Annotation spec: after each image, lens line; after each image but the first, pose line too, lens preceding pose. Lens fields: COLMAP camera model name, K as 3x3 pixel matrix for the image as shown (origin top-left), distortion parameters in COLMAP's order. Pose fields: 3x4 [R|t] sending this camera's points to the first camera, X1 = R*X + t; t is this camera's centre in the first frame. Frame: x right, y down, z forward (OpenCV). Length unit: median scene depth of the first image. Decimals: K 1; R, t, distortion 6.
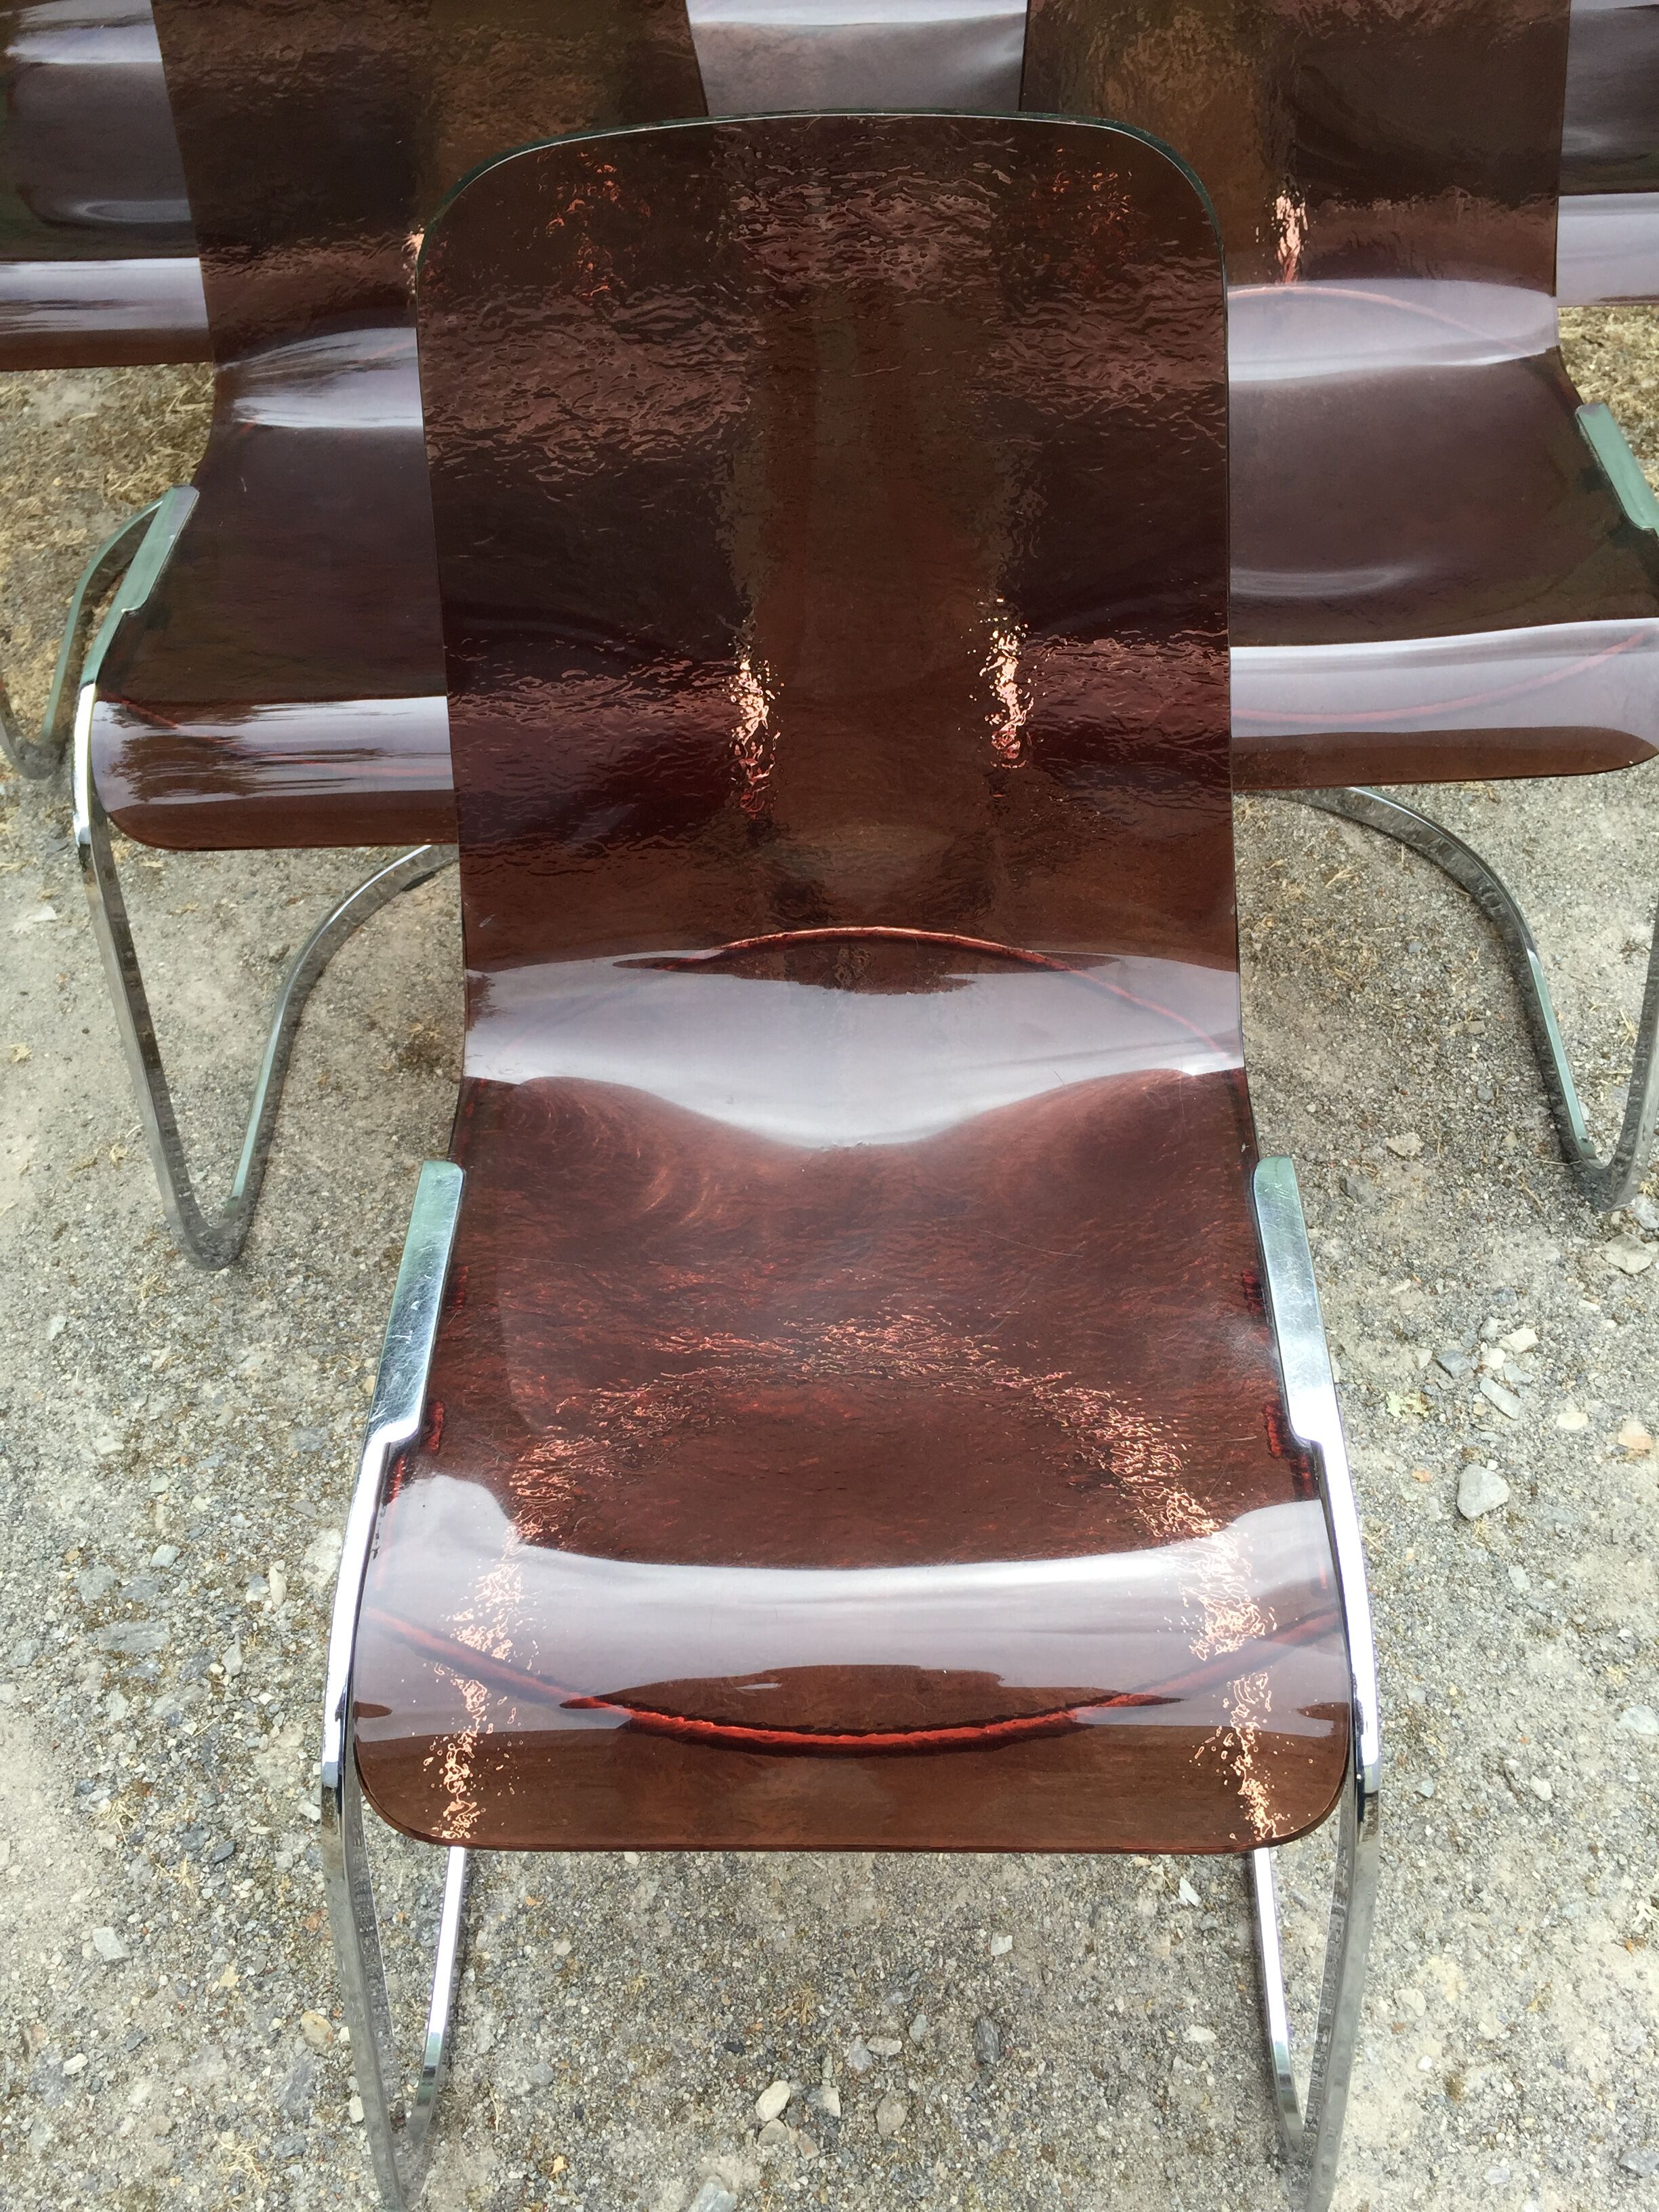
lens RADIAL K [[1892.1, 0, 836.4], [0, 1892.1, 1122.2], [0, 0, 1]] dist [0.085475, -0.117920]
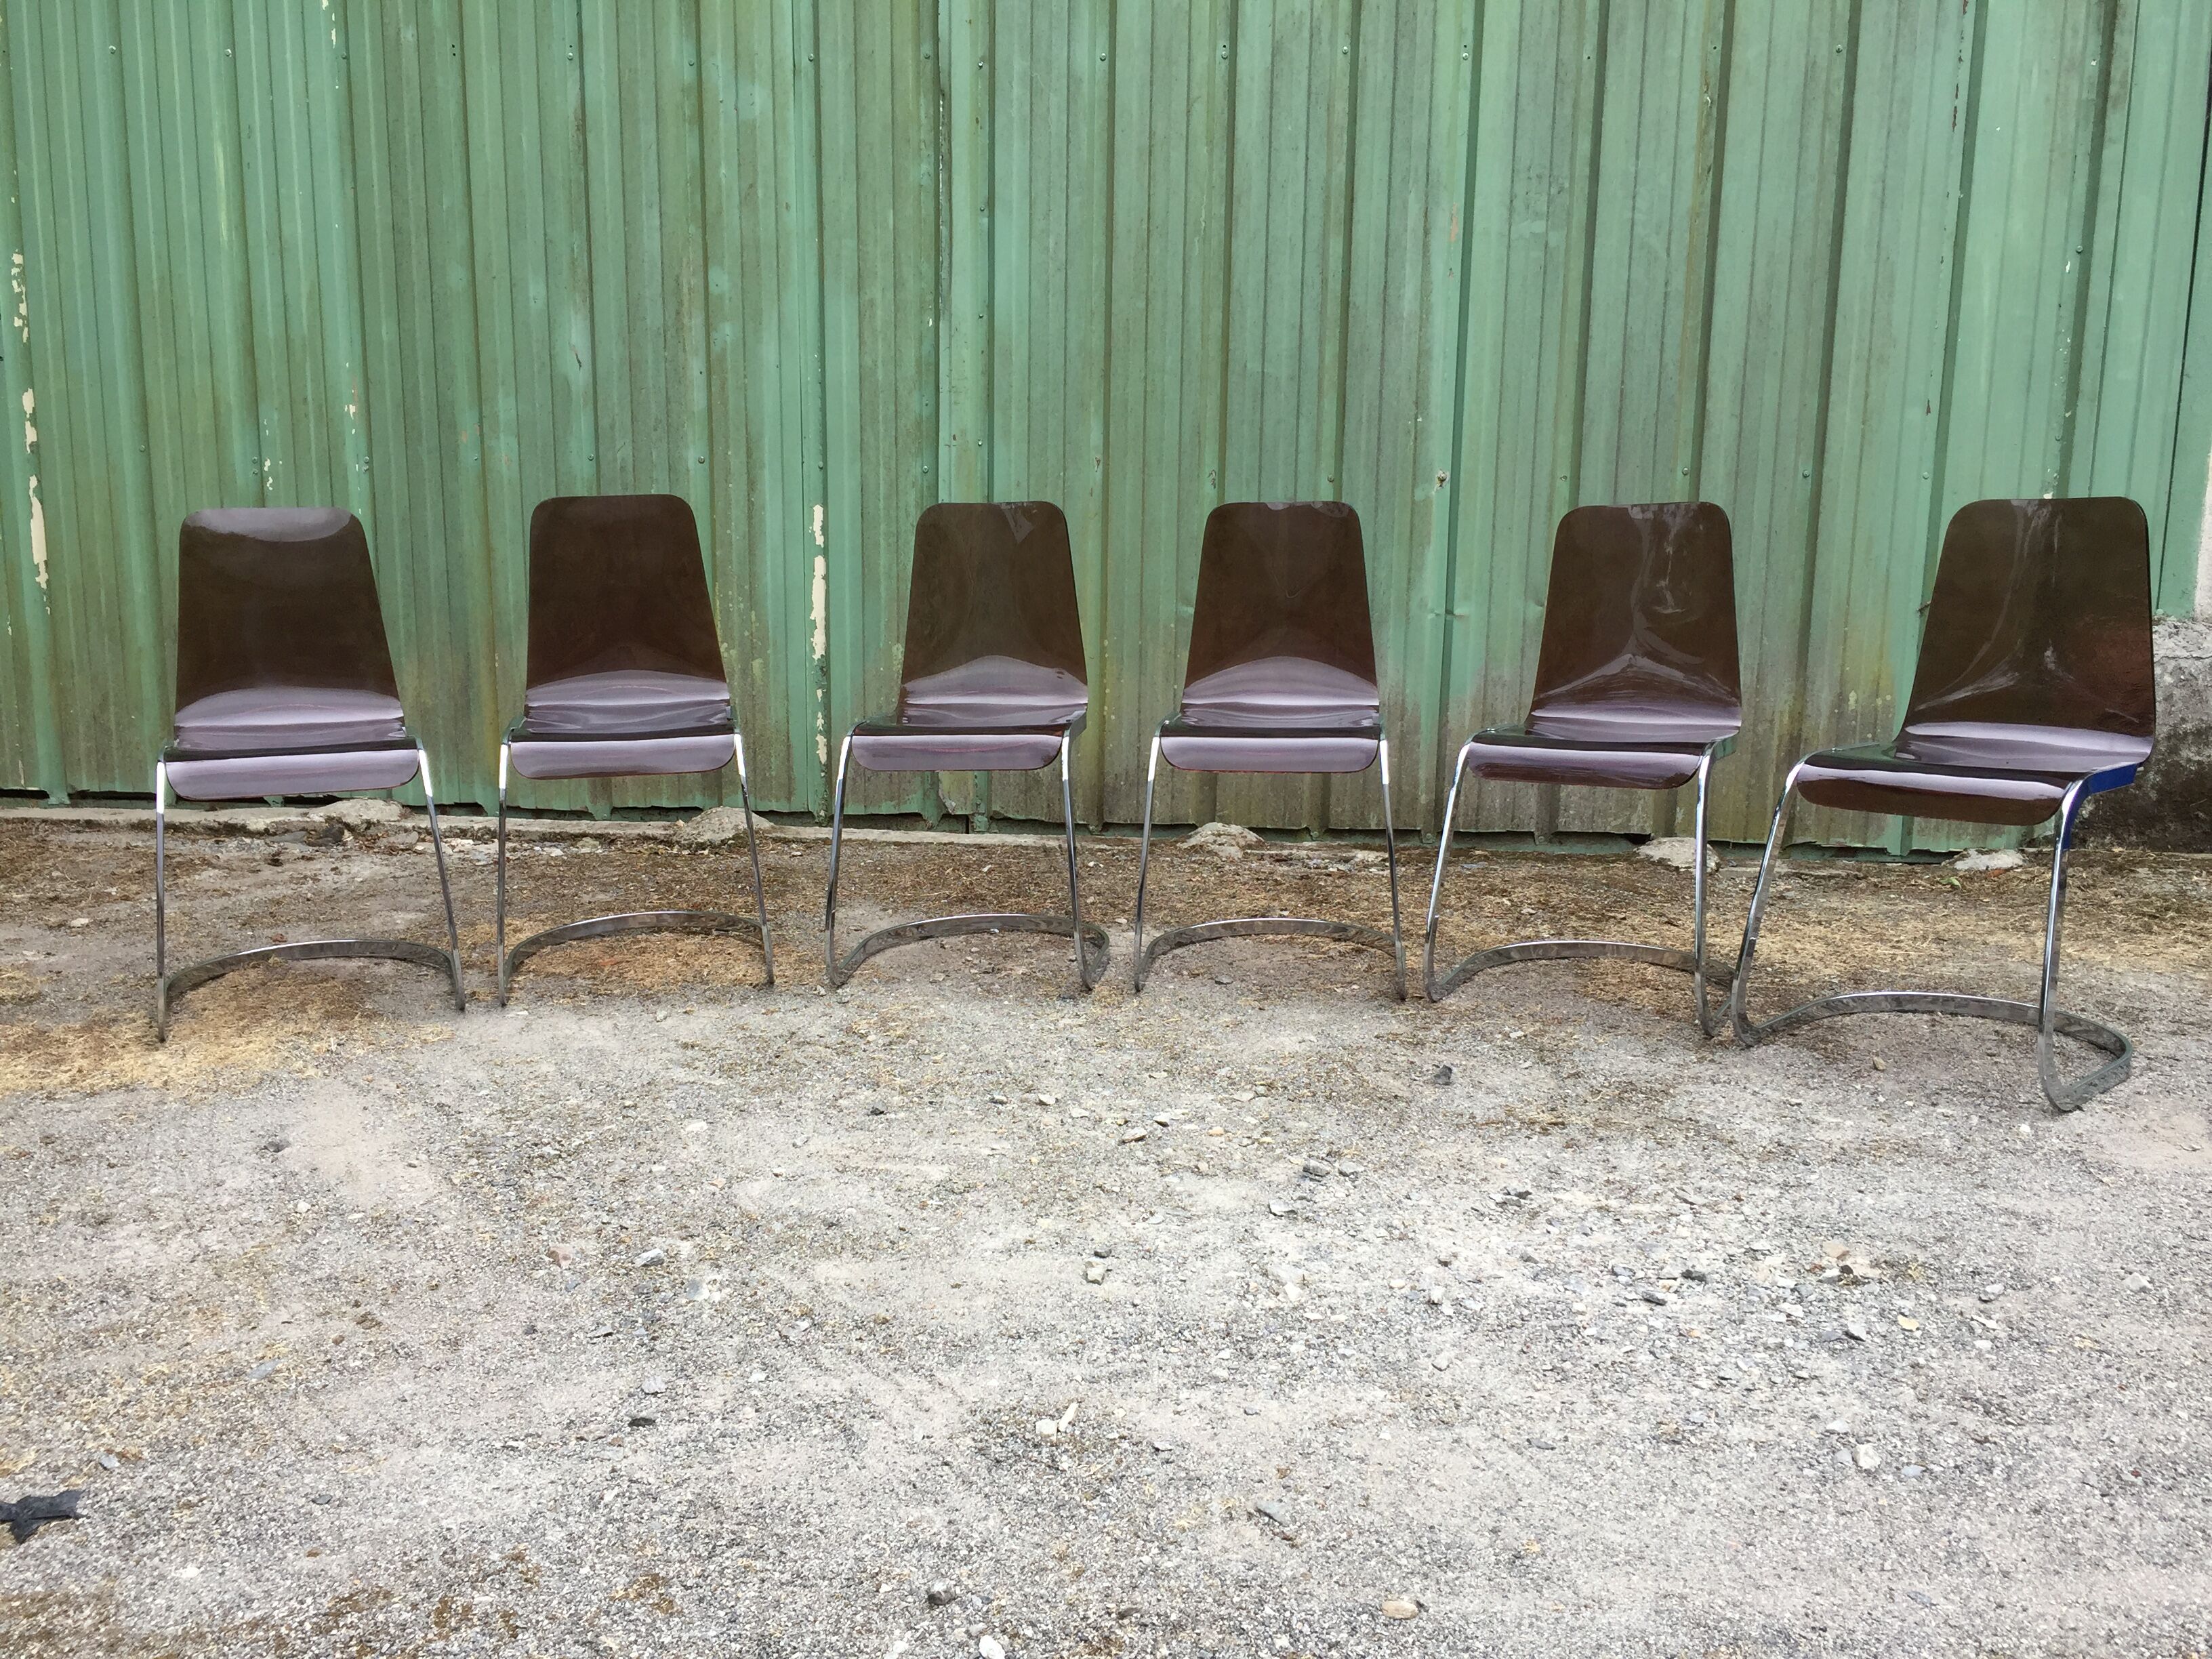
lens RADIAL K [[1892.1, 0, 1122.9], [0, 1892.1, 836.9], [0, 0, 1]] dist [0.085475, -0.117920]
pose [[0.994458, 0.048382, -0.093344, 0.456169], [-0.097412, 0.758045, -0.644886, 1.163683], [0.039558, 0.650405, 0.758557, -0.708549]]
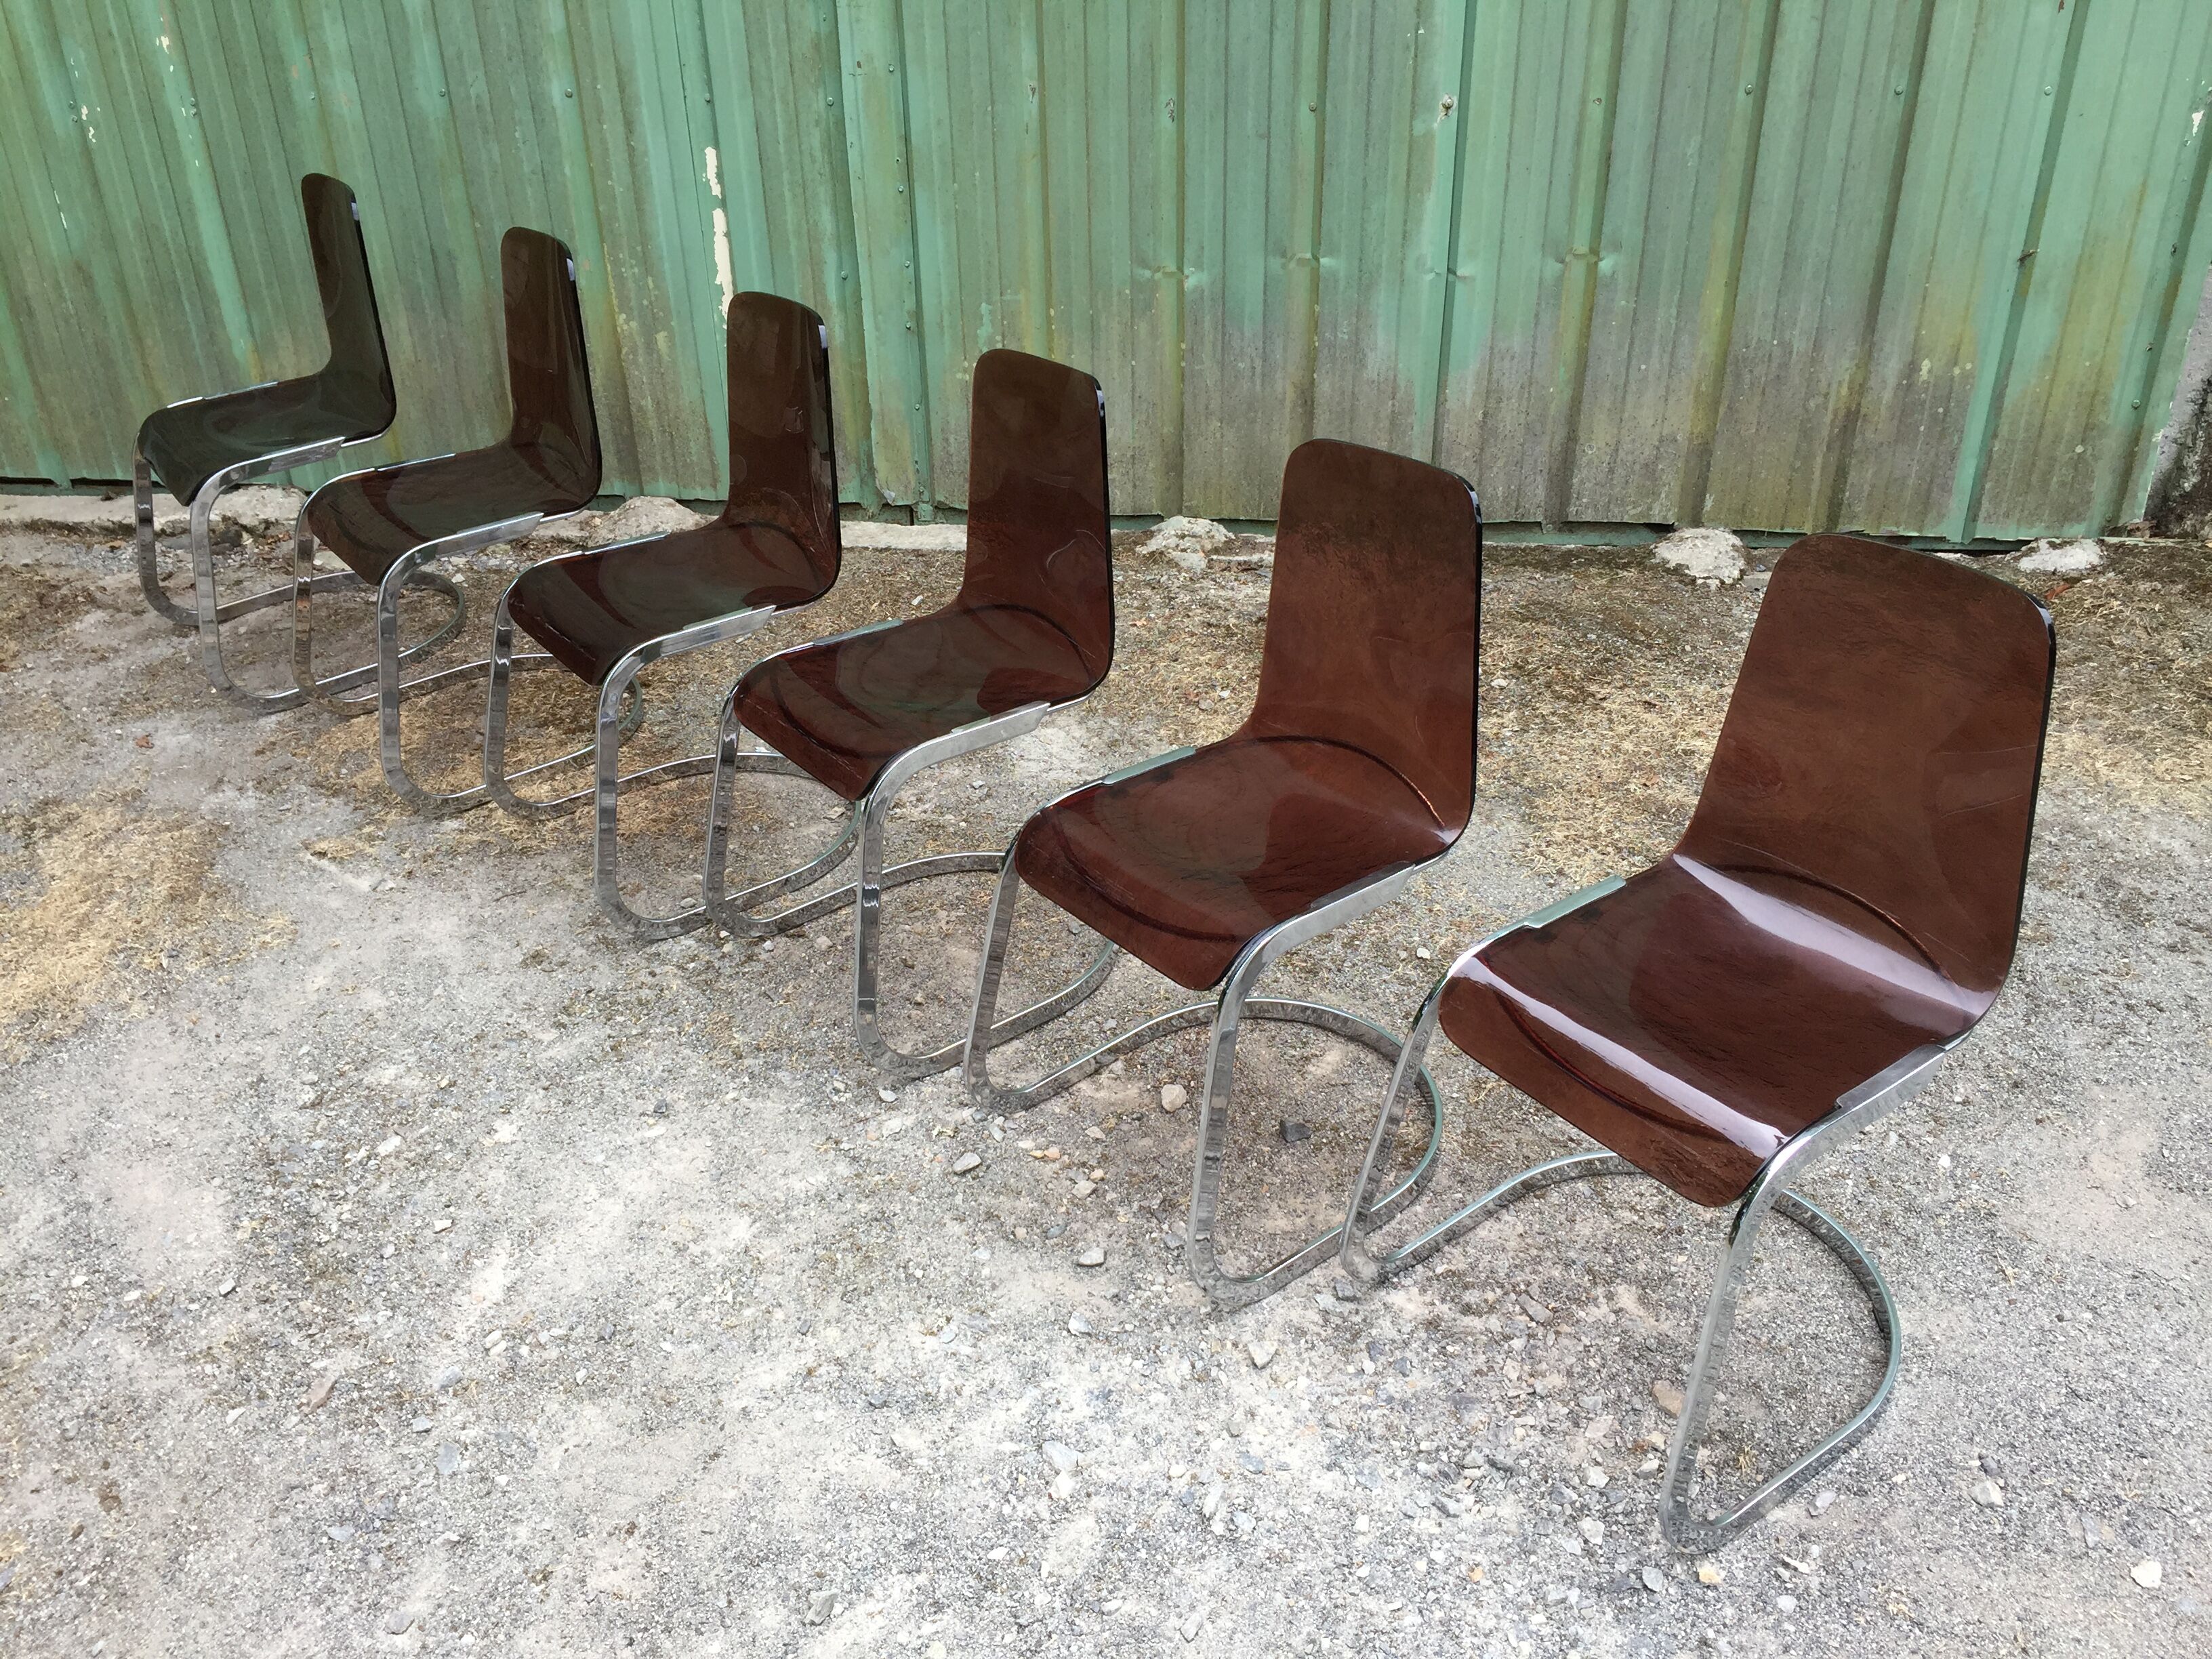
lens RADIAL K [[1892.1, 0, 1123.1], [0, 1892.1, 839.2], [0, 0, 1]] dist [0.085475, -0.117920]
pose [[0.987245, 0.077759, -0.138926, 0.673479], [-0.121312, 0.932522, -0.340126, 0.472041], [0.103104, 0.352641, 0.930061, -0.805817]]
